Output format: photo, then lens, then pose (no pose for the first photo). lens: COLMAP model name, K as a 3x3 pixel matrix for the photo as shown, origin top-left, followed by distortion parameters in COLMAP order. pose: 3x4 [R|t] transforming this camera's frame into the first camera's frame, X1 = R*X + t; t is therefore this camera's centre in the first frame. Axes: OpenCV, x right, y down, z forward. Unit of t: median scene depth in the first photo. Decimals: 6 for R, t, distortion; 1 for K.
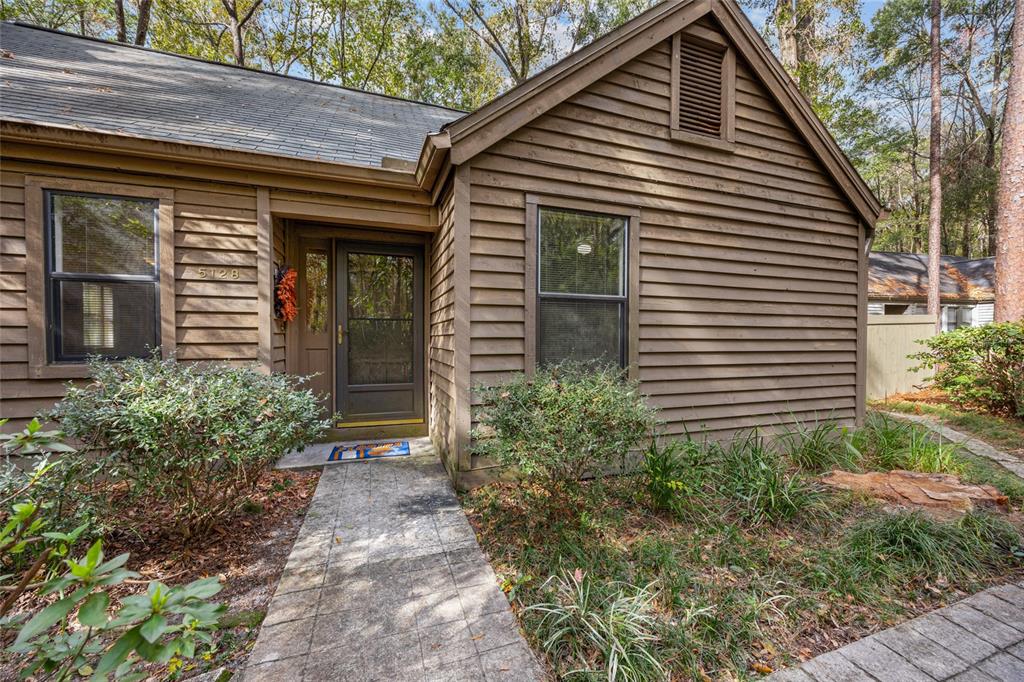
lens RADIAL K [[395.7, 0, 513.7], [0, 395.7, 341.9], [0, 0, 1]] dist [0.000377, -0.000279]
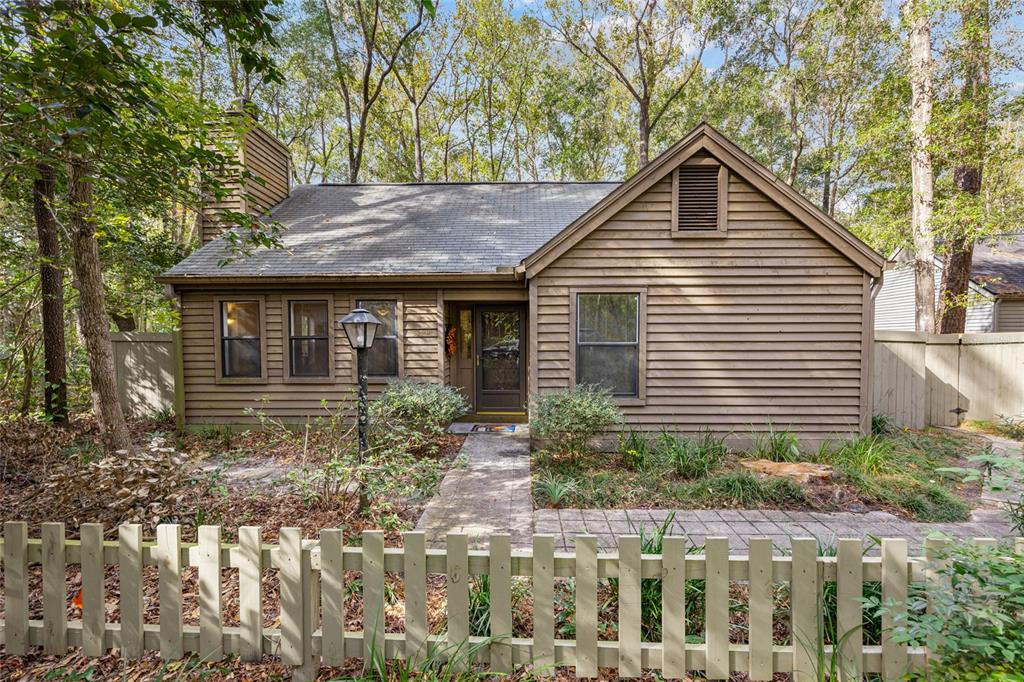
lens RADIAL K [[395.7, 0, 512.8], [0, 395.7, 344.6], [0, 0, 1]] dist [0.000377, -0.000279]
pose [[0.935733, -0.001344, -0.352708, 0.393591], [0.002494, 0.999993, 0.002808, -0.117288], [0.352702, -0.003507, 0.935729, -0.707565]]
